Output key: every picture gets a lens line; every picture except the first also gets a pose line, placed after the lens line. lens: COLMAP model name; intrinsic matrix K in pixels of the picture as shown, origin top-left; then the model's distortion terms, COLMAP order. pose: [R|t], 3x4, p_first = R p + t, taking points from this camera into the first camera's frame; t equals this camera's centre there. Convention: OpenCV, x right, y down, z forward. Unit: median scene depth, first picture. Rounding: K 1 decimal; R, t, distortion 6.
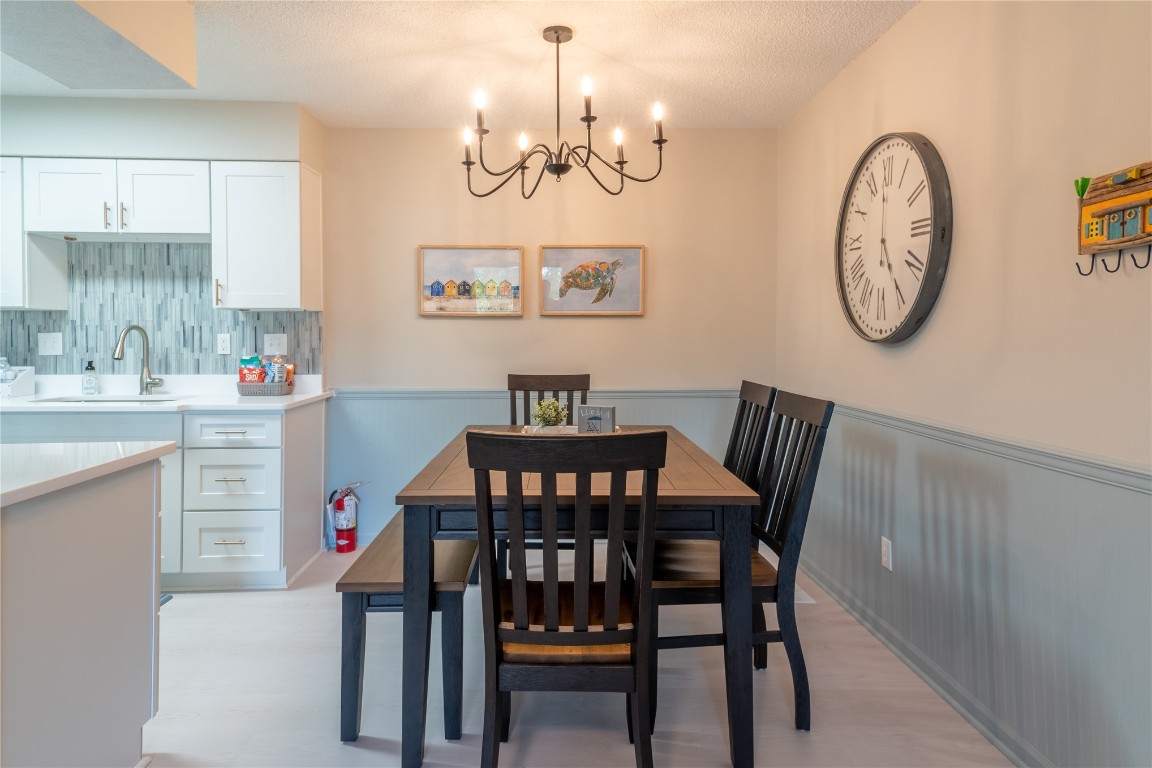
lens RADIAL K [[677.0, 0, 563.4], [0, 677.0, 340.8], [0, 0, 1]] dist [0.050396, -0.002378]
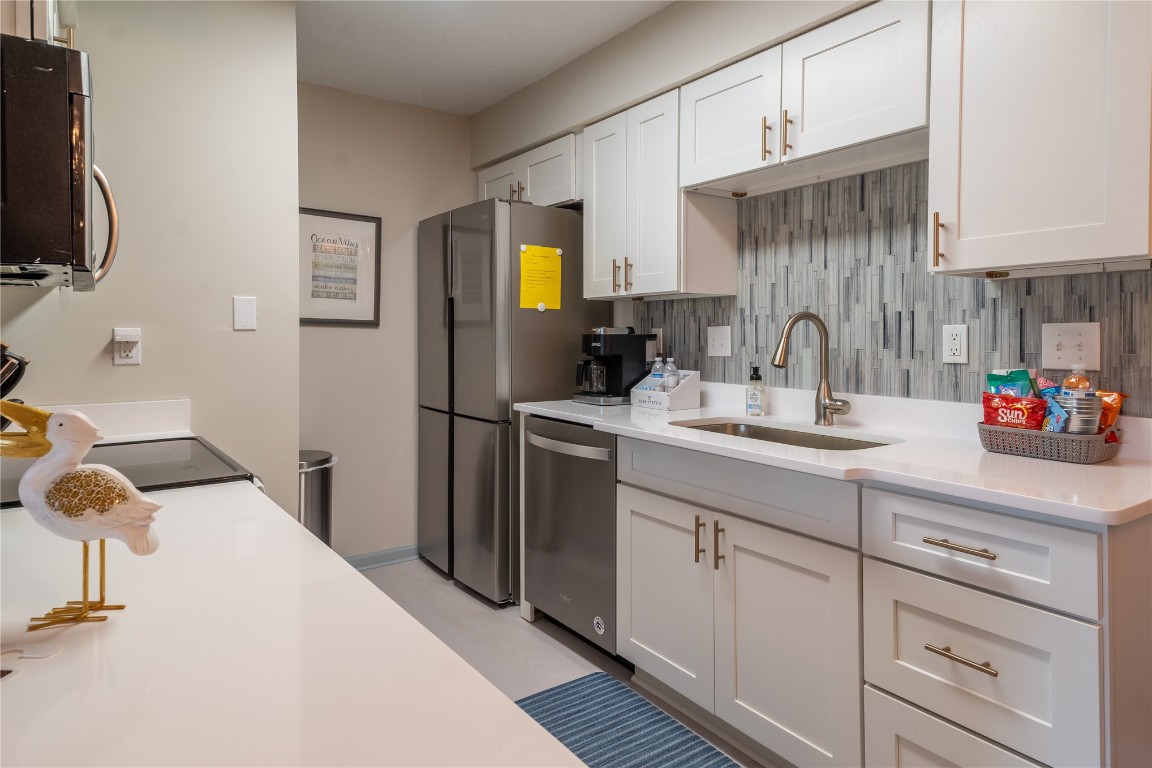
lens RADIAL K [[677.0, 0, 563.4], [0, 677.0, 340.8], [0, 0, 1]] dist [0.050396, -0.002378]
pose [[0.531895, 0.006561, -0.846785, -0.209841], [-0.003936, 0.999978, 0.005276, 0.000719], [0.846801, 0.000526, 0.531910, 0.468825]]
